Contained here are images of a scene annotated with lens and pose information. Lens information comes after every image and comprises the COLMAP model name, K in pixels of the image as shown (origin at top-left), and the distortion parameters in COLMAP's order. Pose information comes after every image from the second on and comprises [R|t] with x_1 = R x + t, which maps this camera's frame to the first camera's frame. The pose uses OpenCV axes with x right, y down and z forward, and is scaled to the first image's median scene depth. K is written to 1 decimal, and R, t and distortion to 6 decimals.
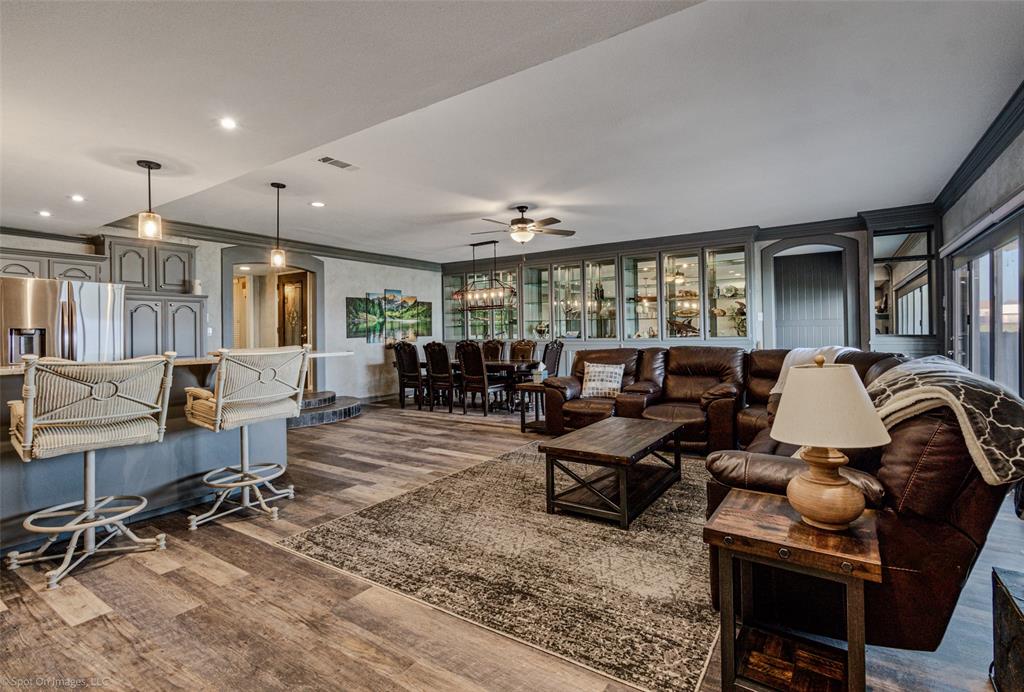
lens RADIAL K [[479.5, 0, 513.9], [0, 479.5, 328.2], [0, 0, 1]] dist [0.002817, 0.001057]
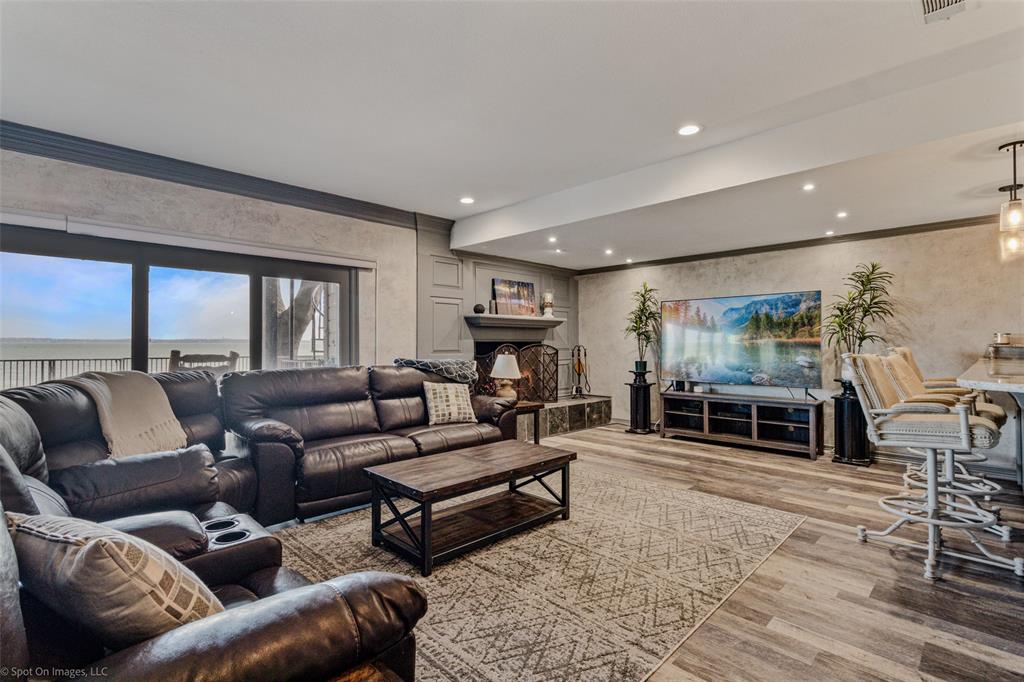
lens RADIAL K [[479.5, 0, 516.8], [0, 479.5, 334.7], [0, 0, 1]] dist [0.002817, 0.001057]
pose [[-0.981179, 0.020258, 0.192035, -0.023412], [0.014191, 0.999357, -0.032916, 0.019121], [-0.192578, -0.029572, -0.980836, 1.834795]]
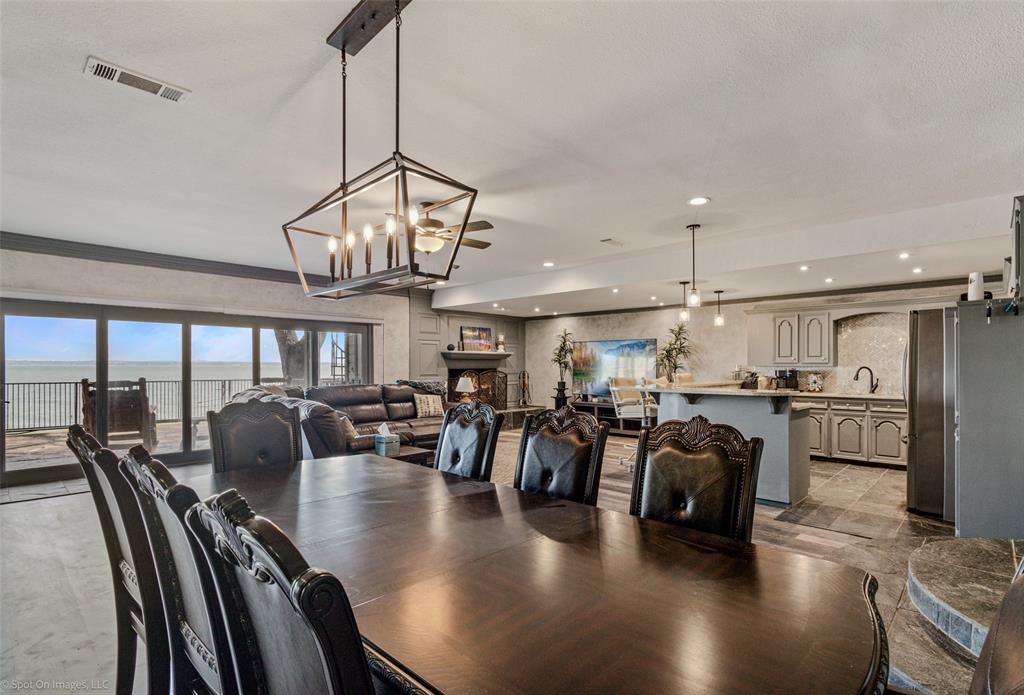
lens RADIAL K [[494.7, 0, 533.3], [0, 494.7, 365.8], [0, 0, 1]] dist [-0.000649, 0.001456]
pose [[-0.988557, 0.016104, 0.149987, -0.405351], [0.014190, 0.999804, -0.013828, 0.011846], [-0.150180, -0.011541, -0.988591, 2.764027]]
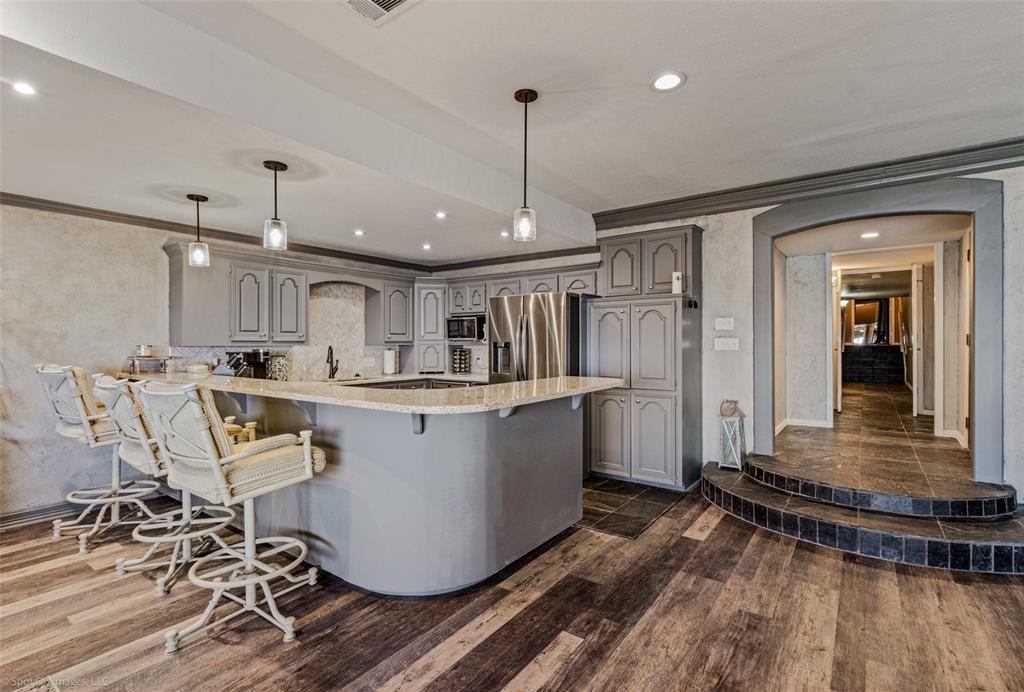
lens RADIAL K [[479.5, 0, 513.5], [0, 479.5, 346.9], [0, 0, 1]] dist [0.002817, 0.001057]
pose [[-0.039641, 0.023535, -0.998937, 0.109428], [0.013711, 0.999641, 0.023007, -0.017003], [0.999120, -0.012785, -0.039949, 1.329152]]
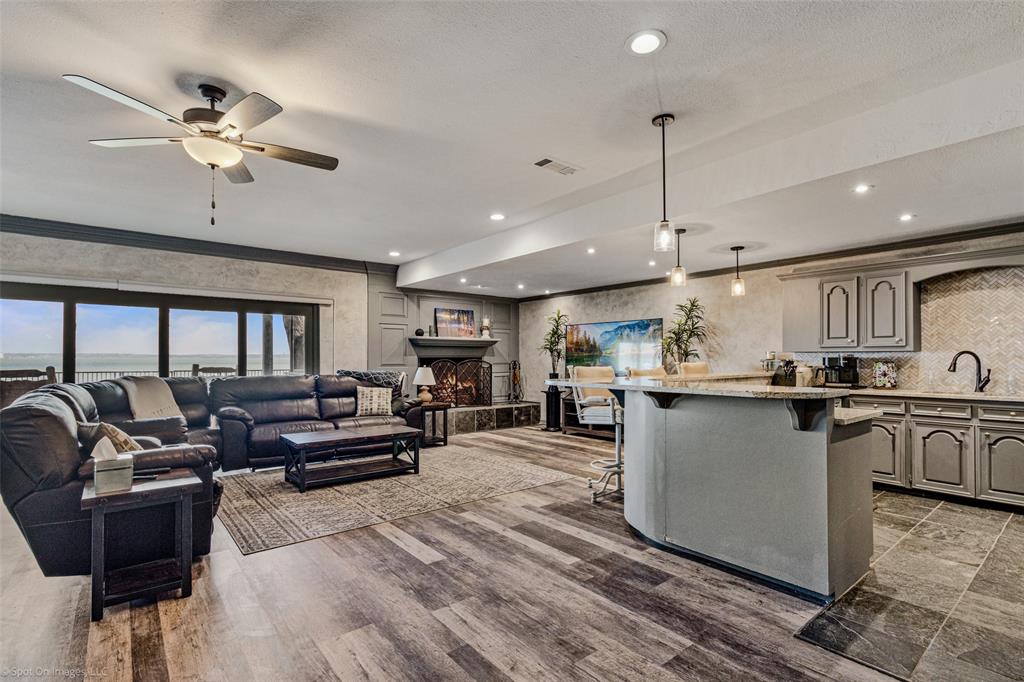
lens RADIAL K [[479.5, 0, 520.6], [0, 479.5, 355.5], [0, 0, 1]] dist [0.002817, 0.001057]
pose [[-0.959053, 0.018644, 0.282613, -0.638229], [0.013085, 0.999682, -0.021543, 0.029729], [-0.282925, -0.016963, -0.958992, 2.184228]]
